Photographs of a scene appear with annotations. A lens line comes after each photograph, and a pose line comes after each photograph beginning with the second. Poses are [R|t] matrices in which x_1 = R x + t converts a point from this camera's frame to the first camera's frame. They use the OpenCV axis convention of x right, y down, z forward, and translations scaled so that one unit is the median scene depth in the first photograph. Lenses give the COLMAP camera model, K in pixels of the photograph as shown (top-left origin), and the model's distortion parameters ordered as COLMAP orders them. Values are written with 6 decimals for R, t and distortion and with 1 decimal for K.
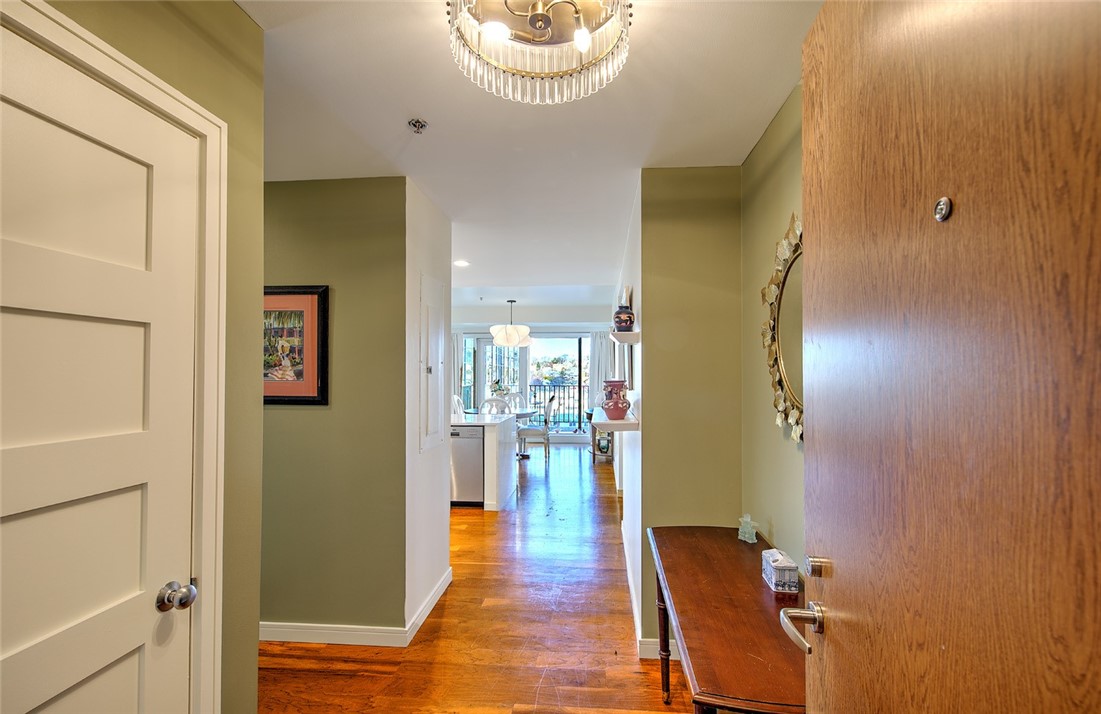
lens RADIAL K [[466.8, 0, 554.9], [0, 466.8, 363.6], [0, 0, 1]] dist [0.011795, 0.000137]
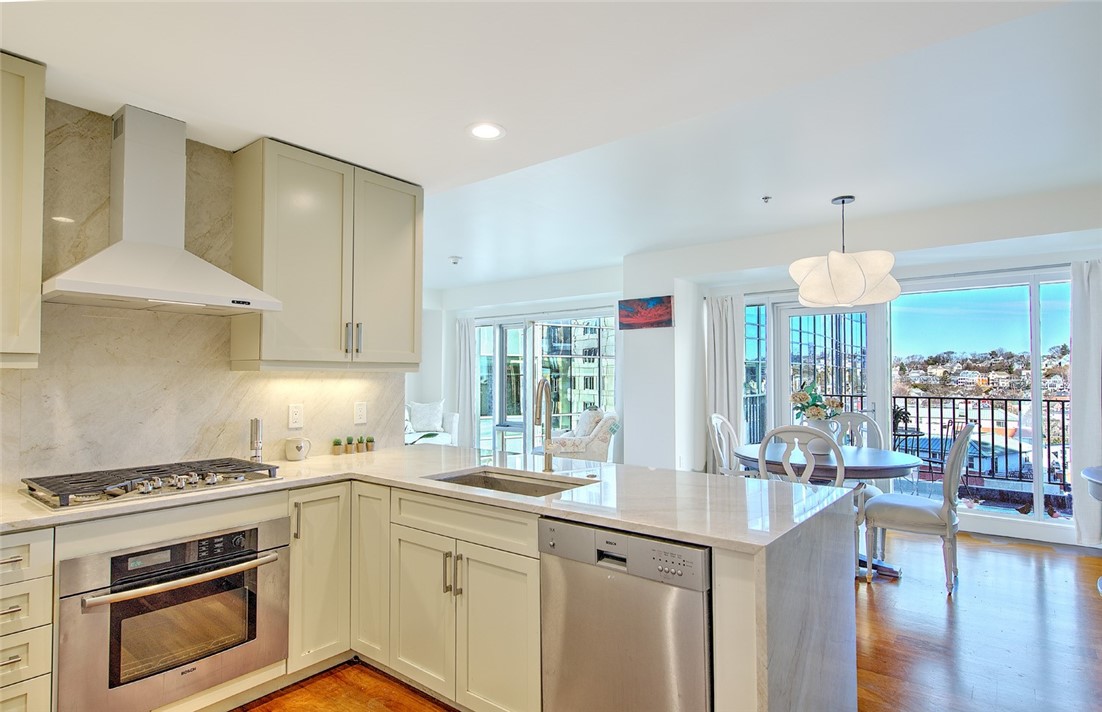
lens RADIAL K [[580.6, 0, 546.5], [0, 580.6, 365.6], [0, 0, 1]] dist [0.012780, -0.004478]
pose [[0.834687, -0.009901, -0.550635, -0.028191], [0.008838, 0.999950, -0.004583, 0.018426], [0.550653, -0.001041, 0.834734, 0.404901]]
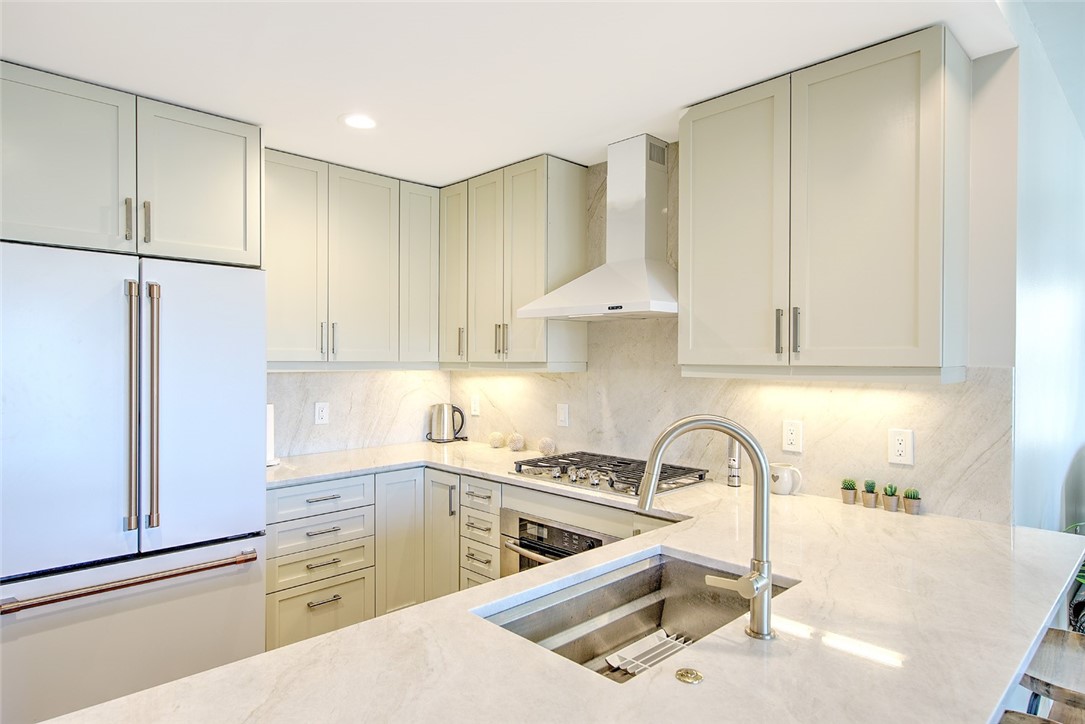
lens RADIAL K [[597.9, 0, 549.4], [0, 597.9, 356.9], [0, 0, 1]] dist [0.002731, -0.003285]
pose [[-0.632107, -0.002790, -0.774876, -0.070664], [0.011858, 0.999842, -0.013273, 0.011368], [0.774791, -0.017579, -0.631973, 0.739738]]
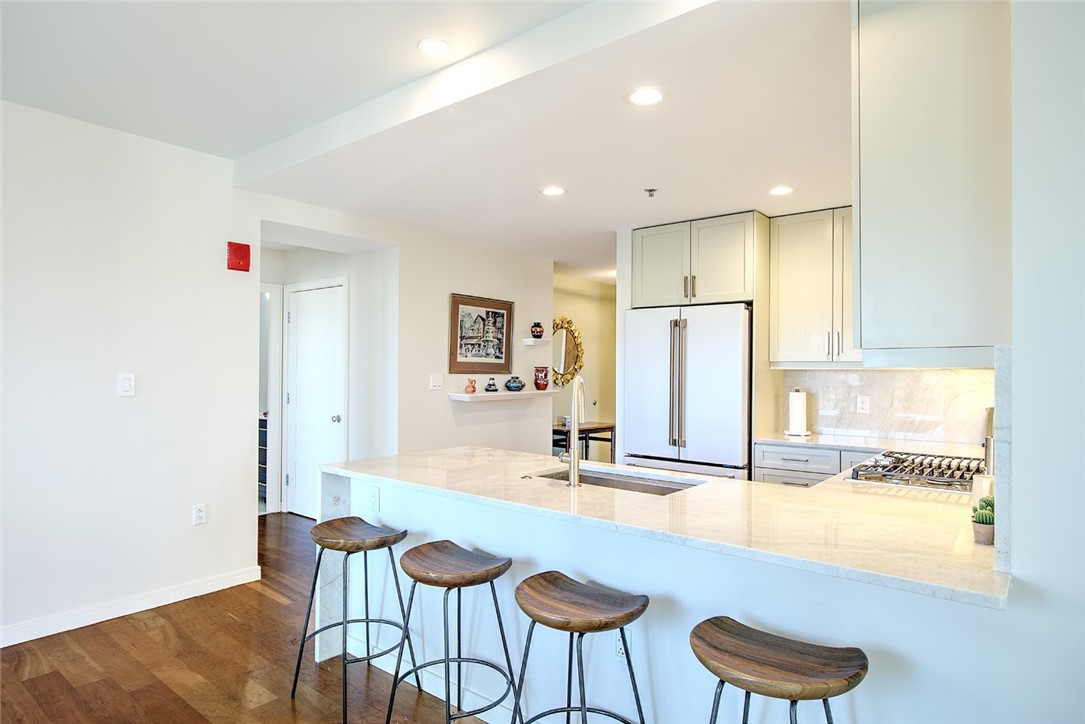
lens RADIAL K [[597.9, 0, 547.0], [0, 597.9, 361.3], [0, 0, 1]] dist [0.002731, -0.003285]
pose [[-0.831001, 0.003428, 0.556260, -0.366117], [-0.016058, 0.999416, -0.030148, 0.026703], [-0.556039, -0.033986, -0.830461, 0.932673]]
